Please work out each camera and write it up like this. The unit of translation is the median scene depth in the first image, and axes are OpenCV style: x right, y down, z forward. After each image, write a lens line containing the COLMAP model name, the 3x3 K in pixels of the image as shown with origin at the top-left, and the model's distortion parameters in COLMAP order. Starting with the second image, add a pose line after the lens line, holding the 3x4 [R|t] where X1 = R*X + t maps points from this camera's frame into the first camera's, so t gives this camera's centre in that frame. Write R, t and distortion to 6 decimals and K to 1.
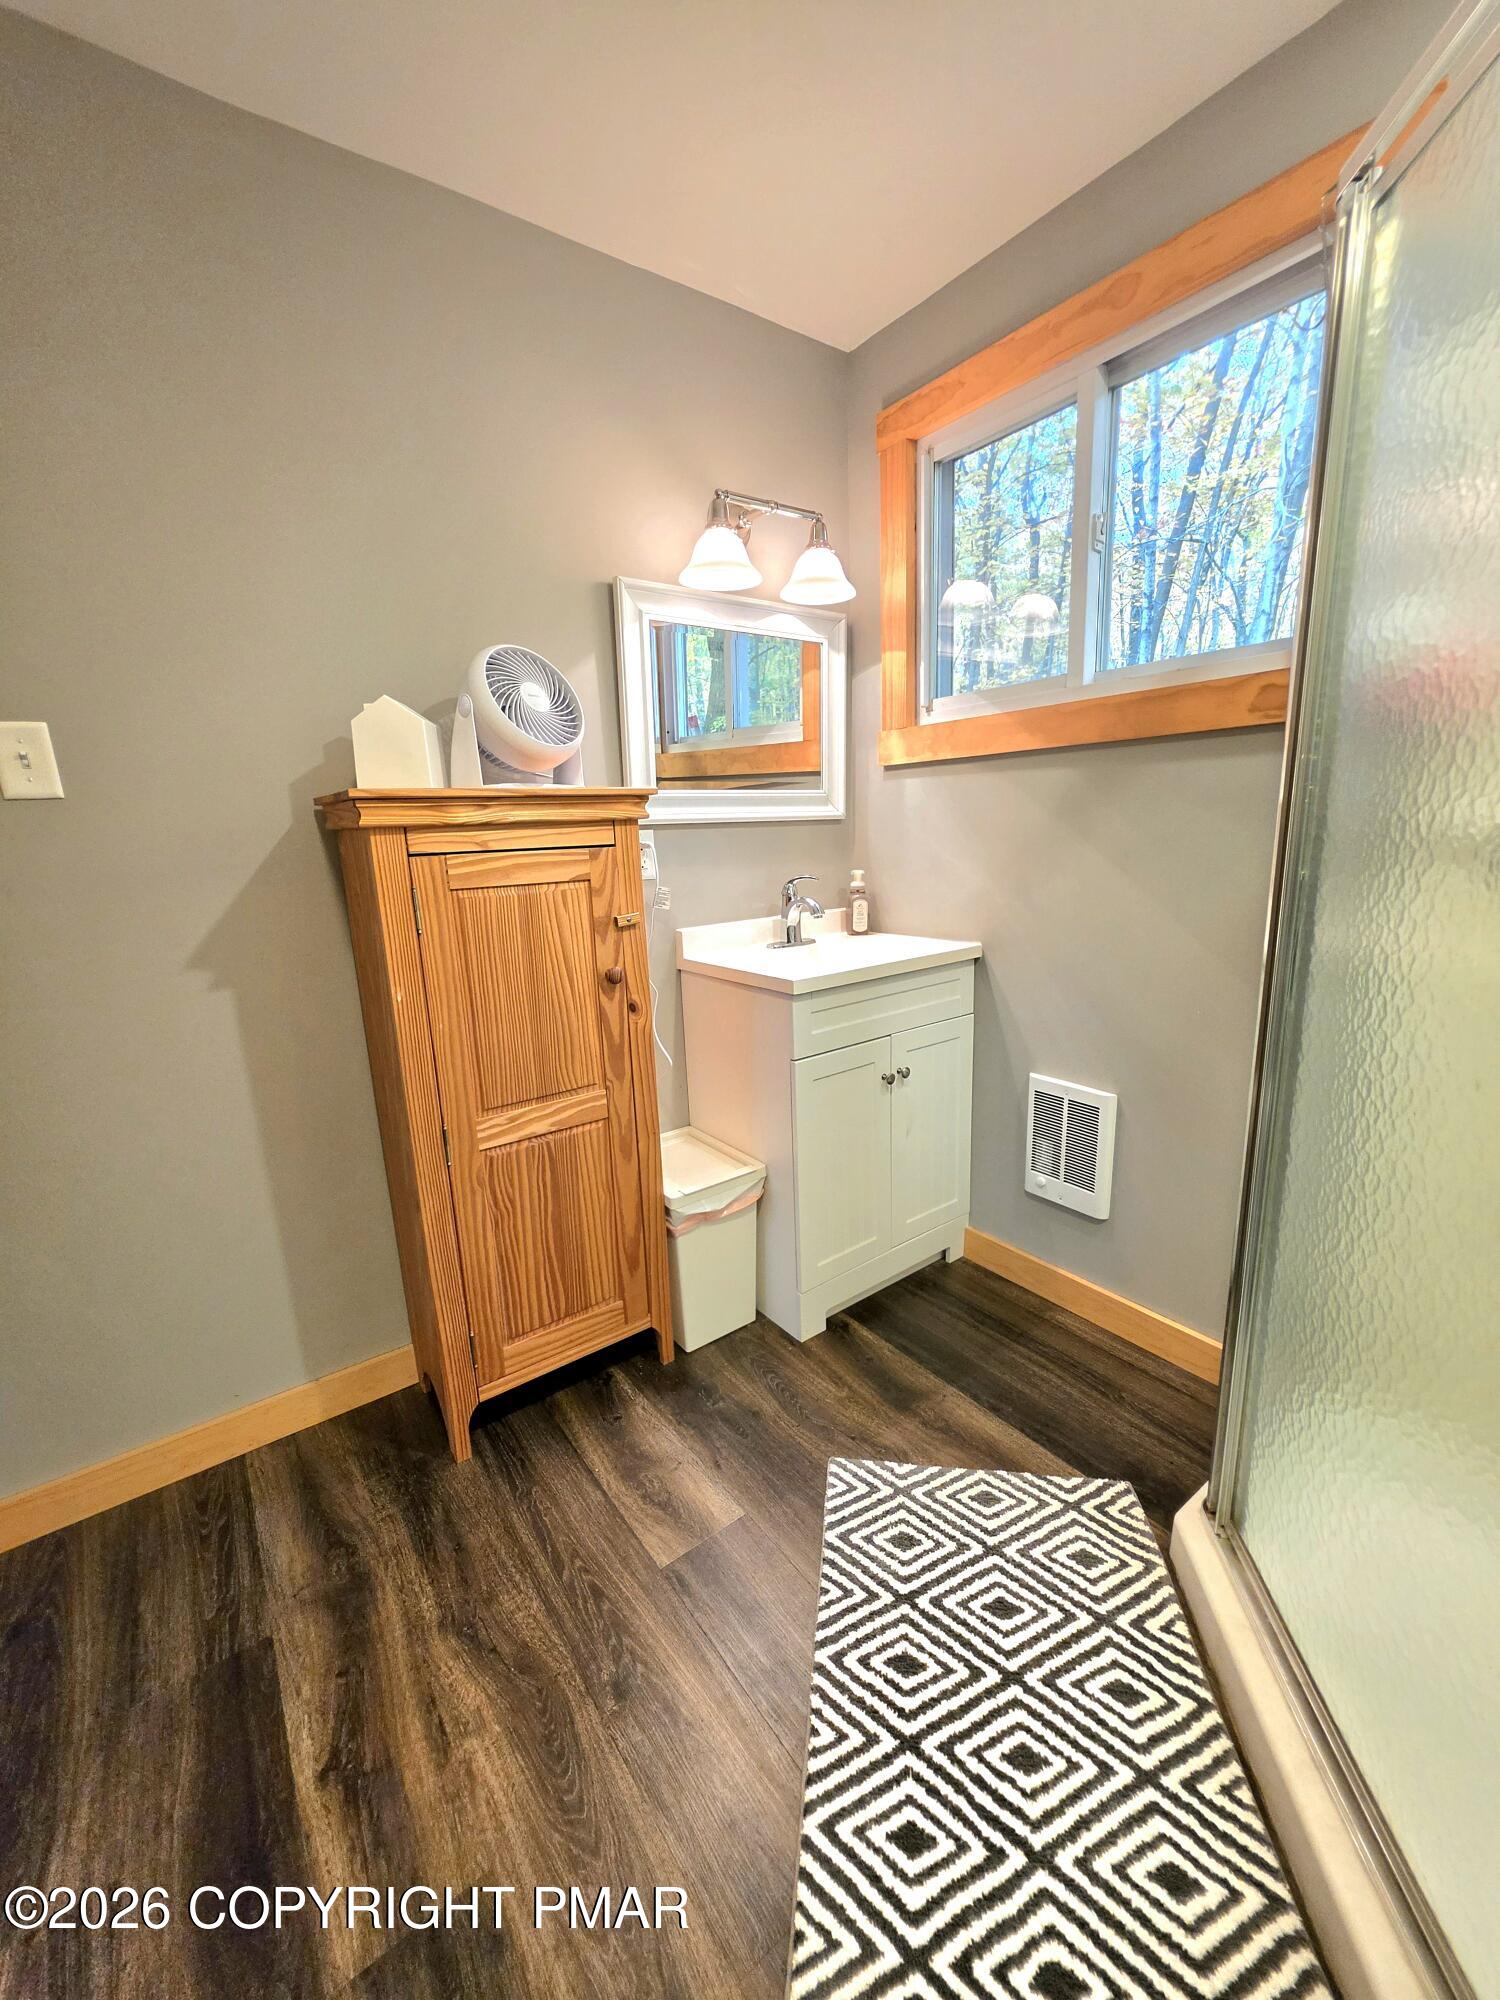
lens RADIAL K [[798.0, 0, 755.3], [0, 798.0, 1004.7], [0, 0, 1]] dist [-0.007157, 0.000971]
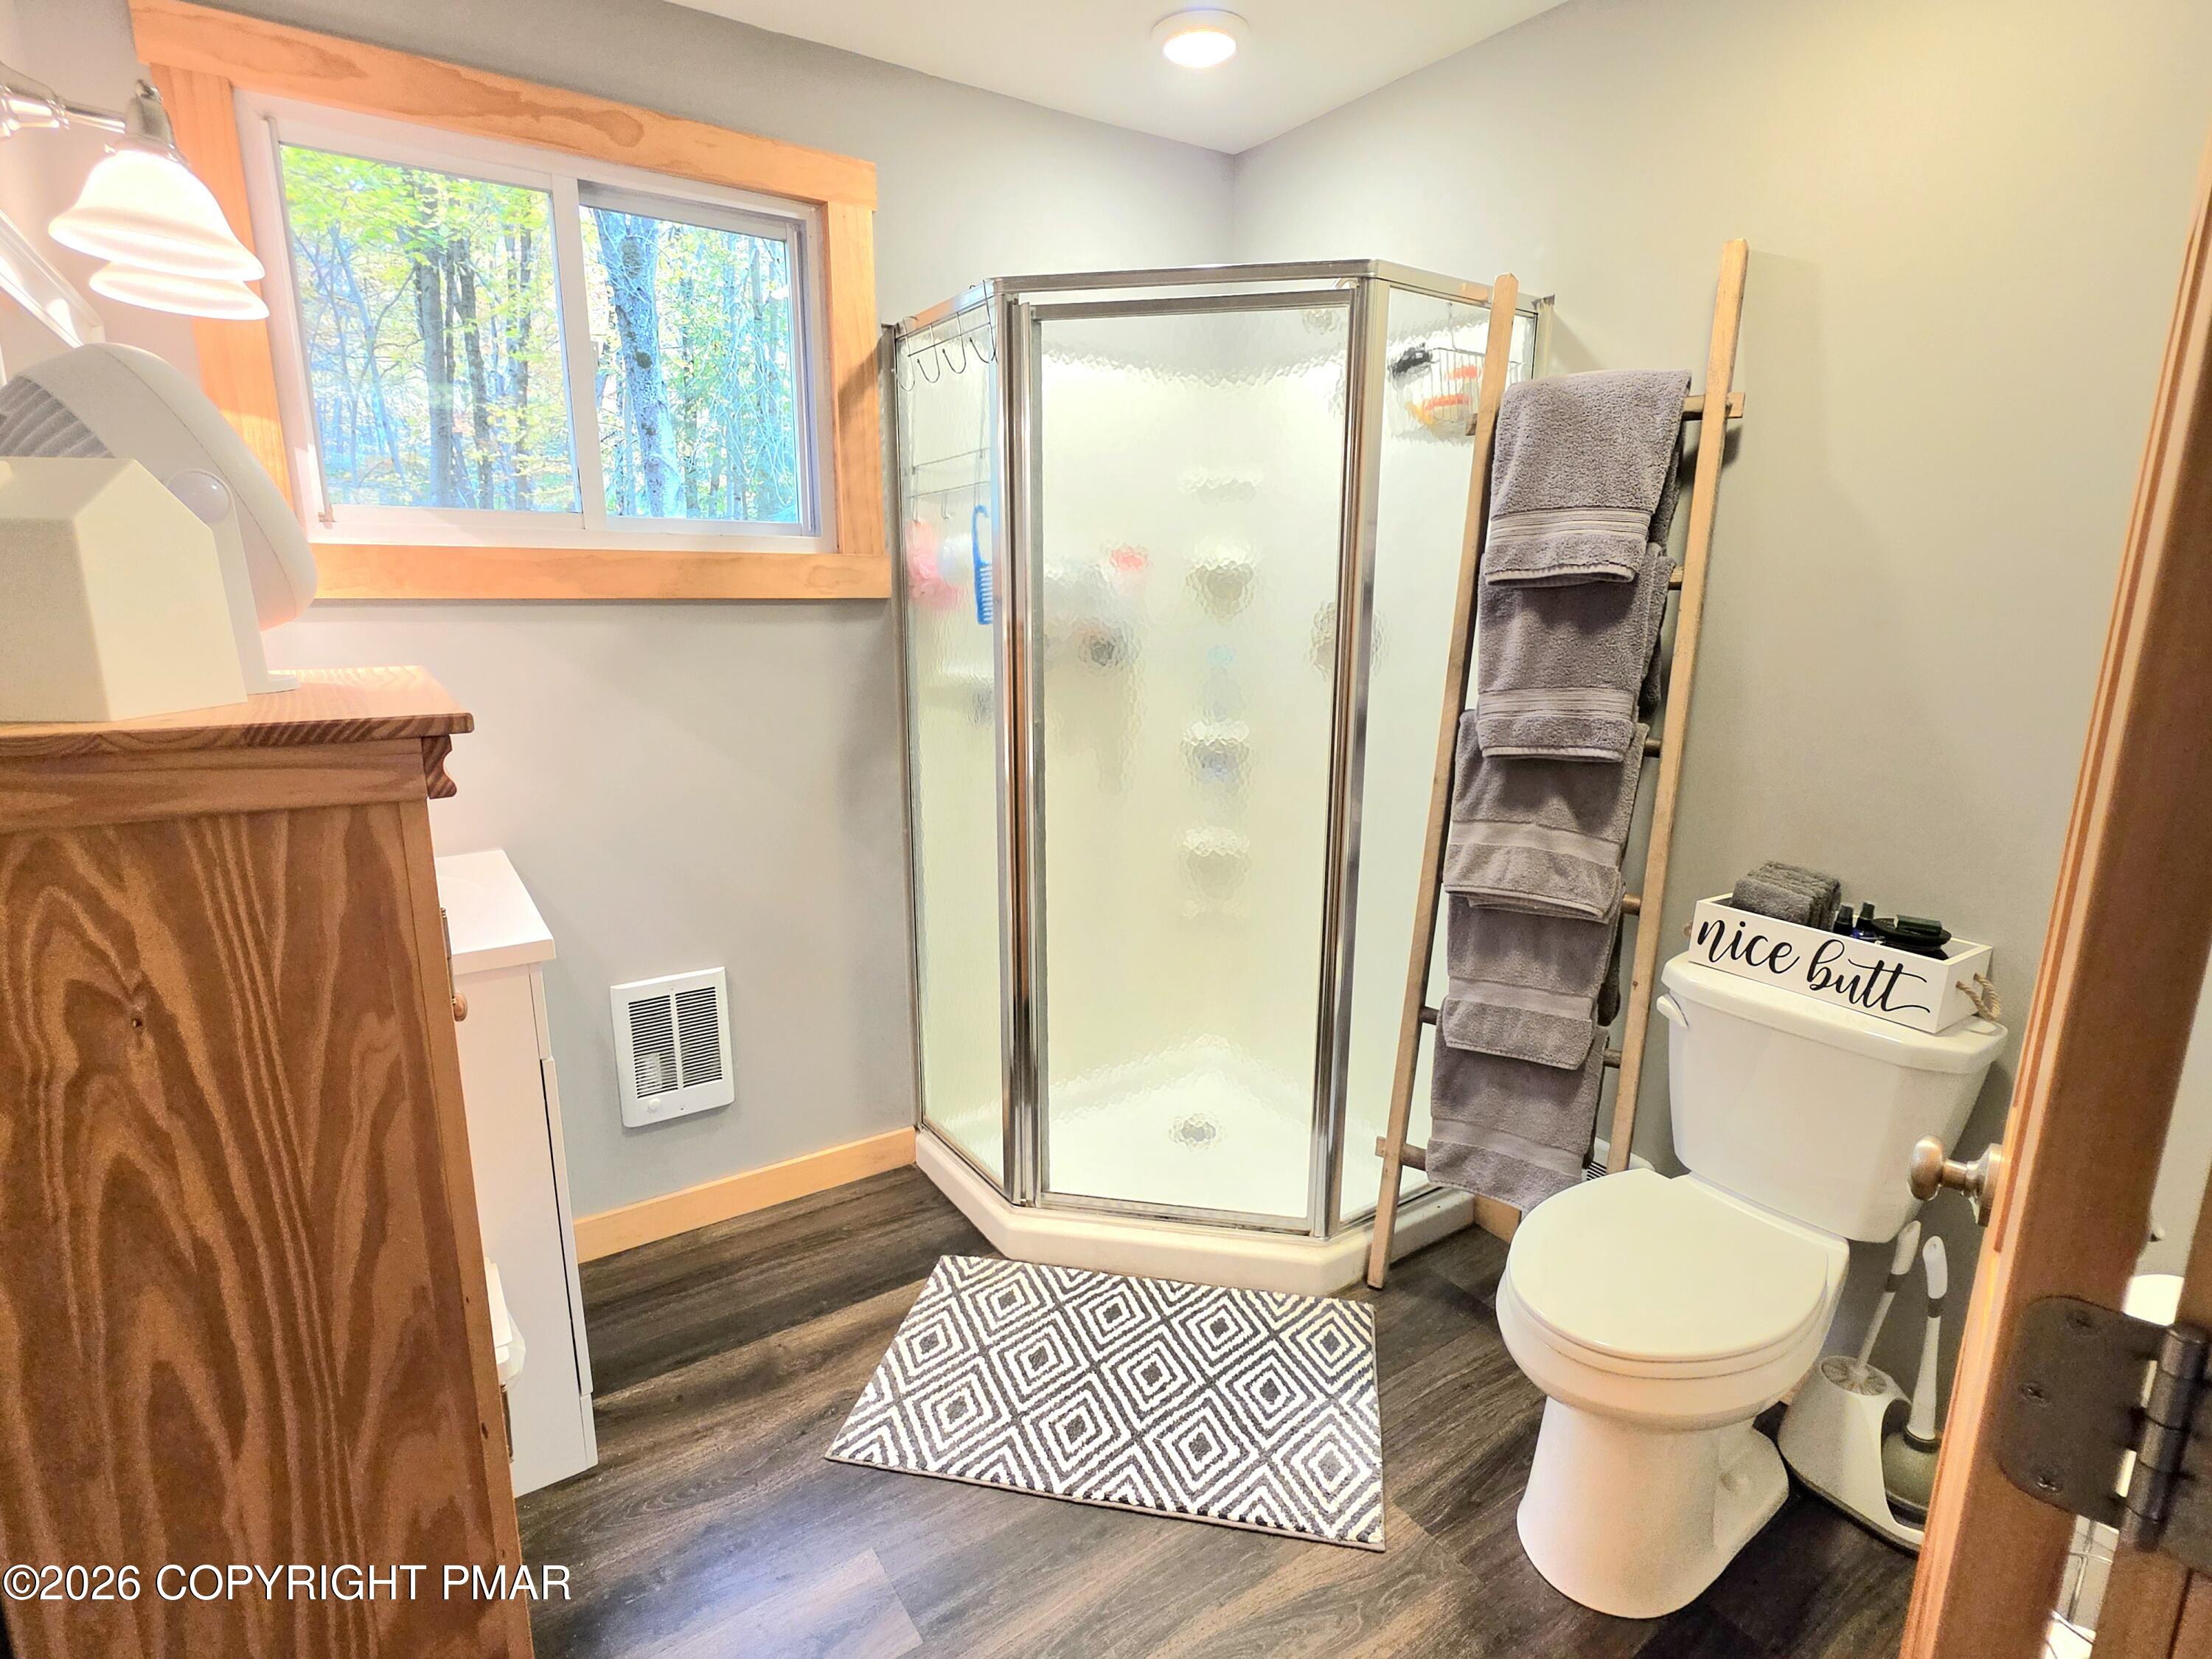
lens RADIAL K [[1082.8, 0, 1110.2], [0, 1082.8, 826.7], [0, 0, 1]] dist [-0.018222, 0.006395]
pose [[0.043006, -0.177406, 0.983198, -1.167100], [0.210174, 0.963692, 0.164694, -0.249374], [-0.976718, 0.199560, 0.078731, 0.644547]]
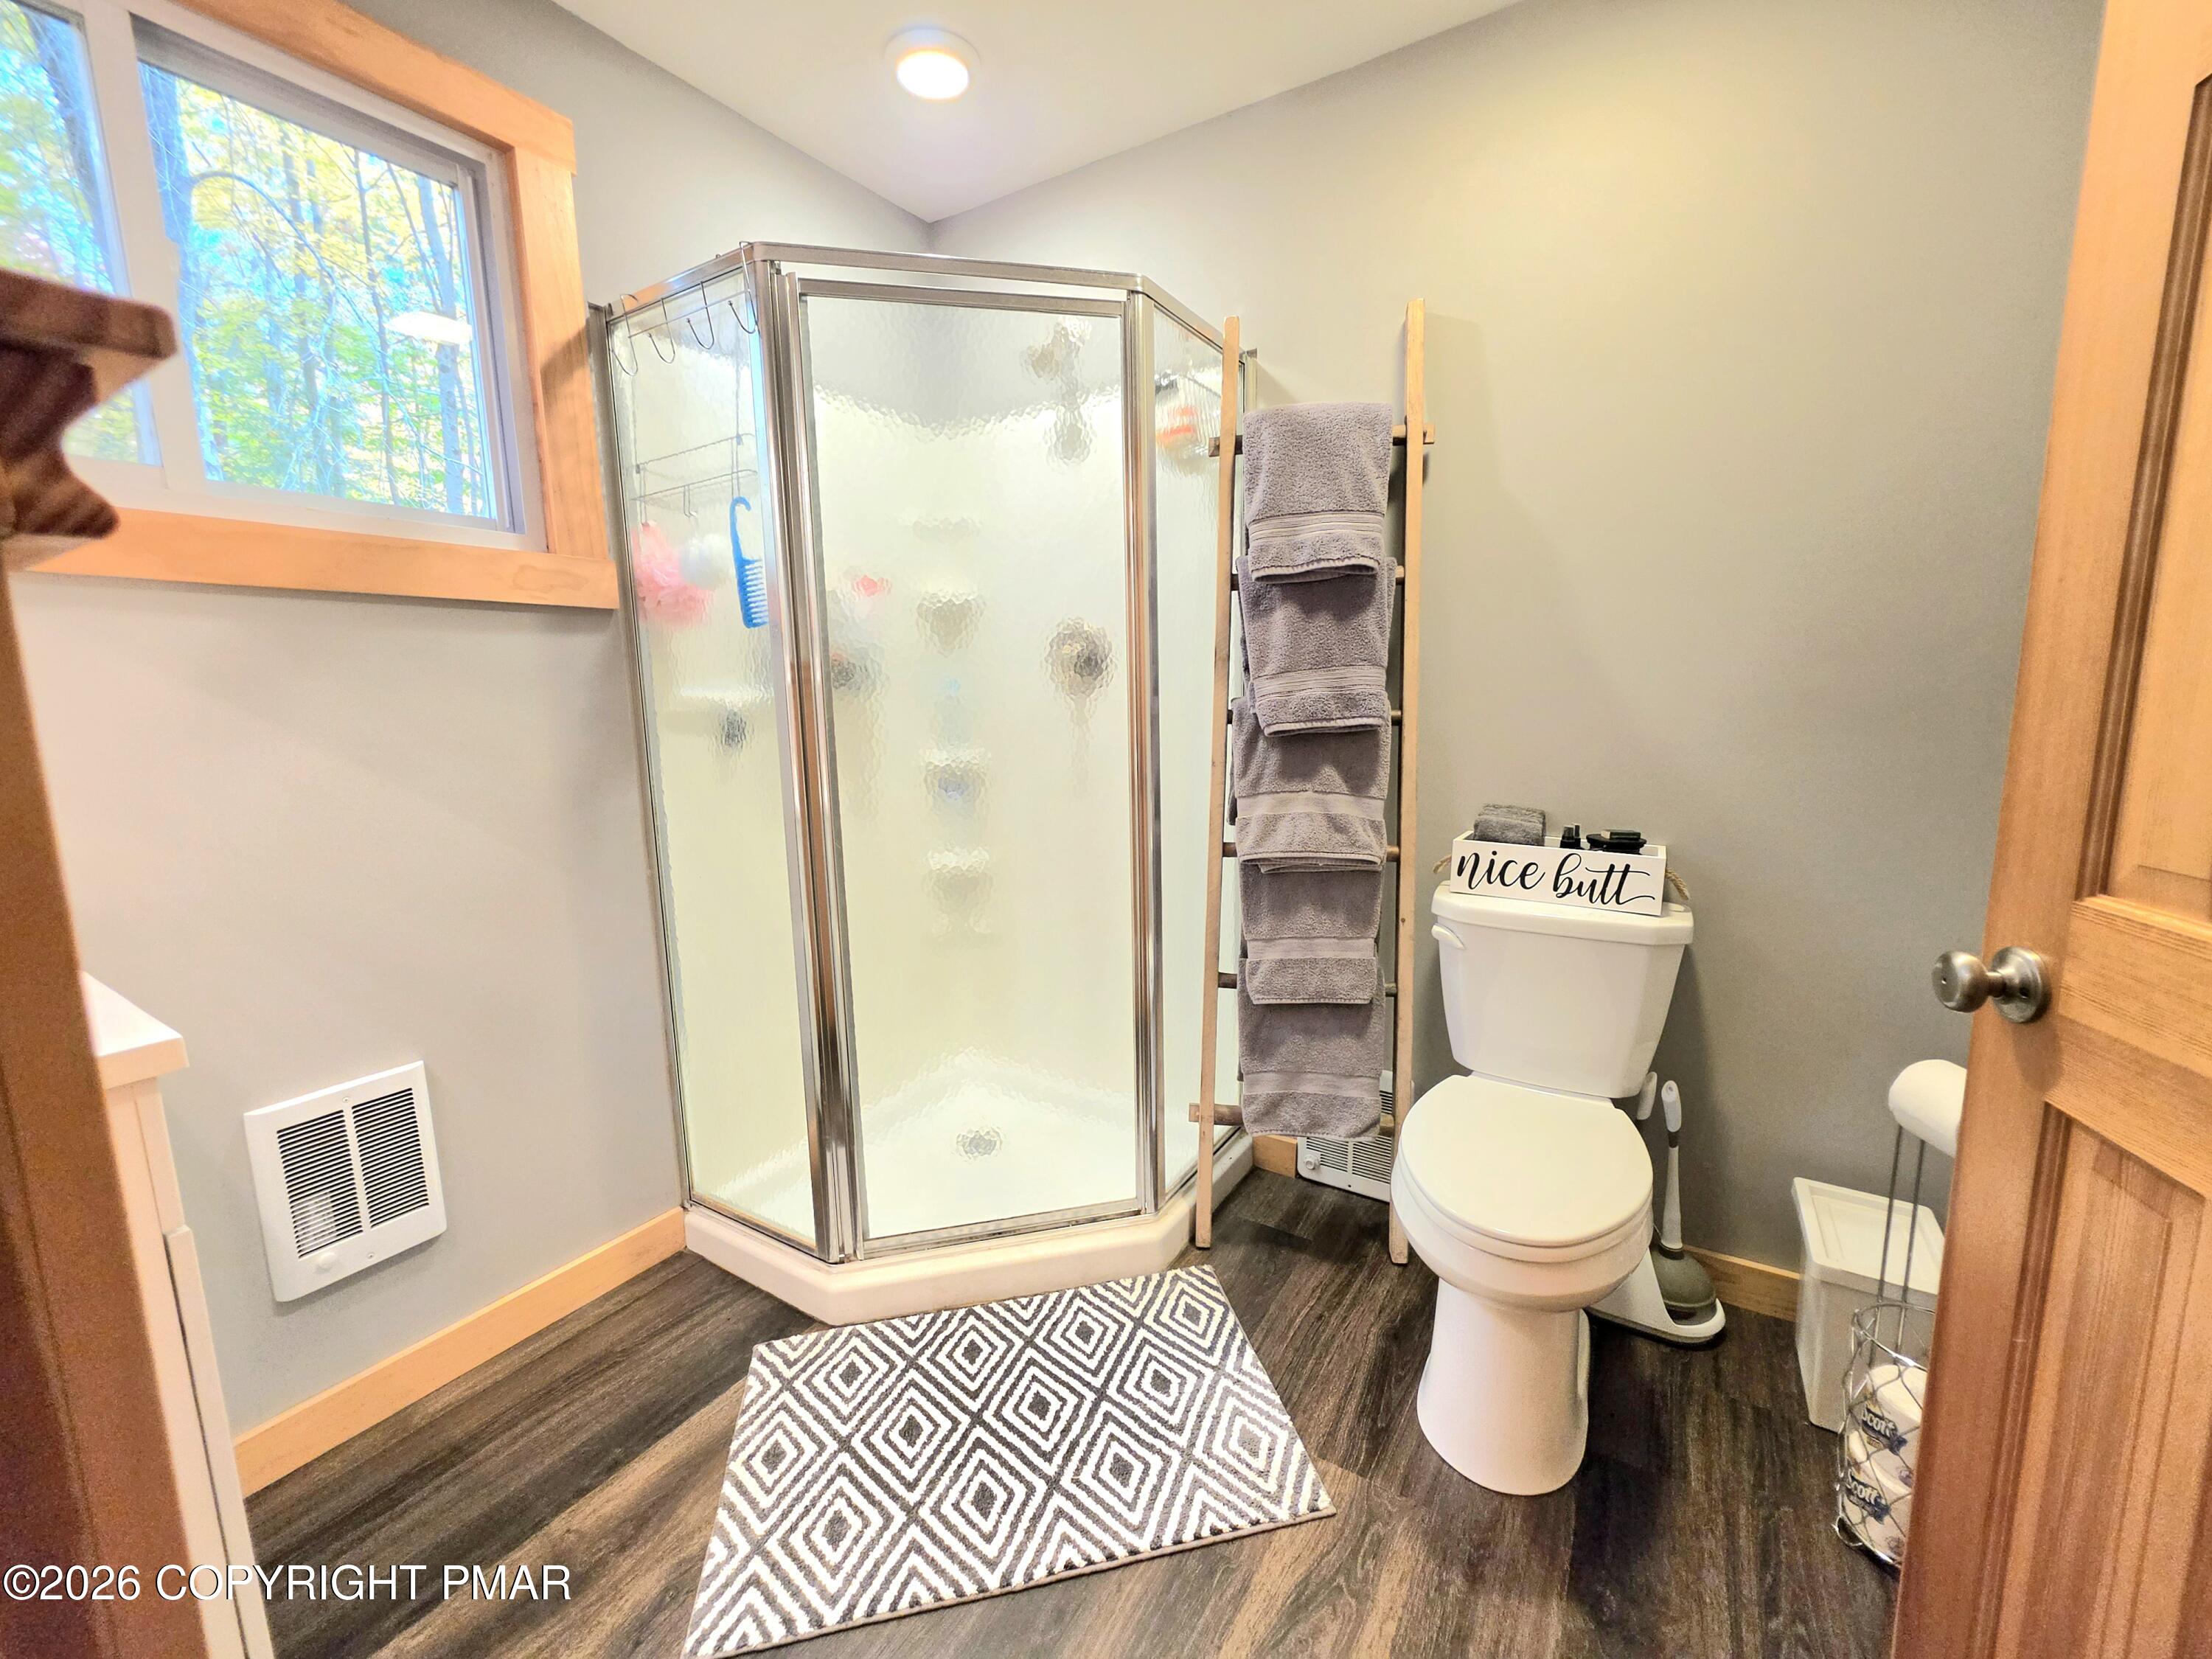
lens RADIAL K [[882.6, 0, 1105.8], [0, 882.6, 823.7], [0, 0, 1]] dist [-0.007157, 0.000971]
pose [[-0.363556, -0.096304, 0.926581, -0.809143], [0.232514, 0.953782, 0.190361, -0.165029], [-0.902089, 0.284650, -0.324362, 0.962397]]
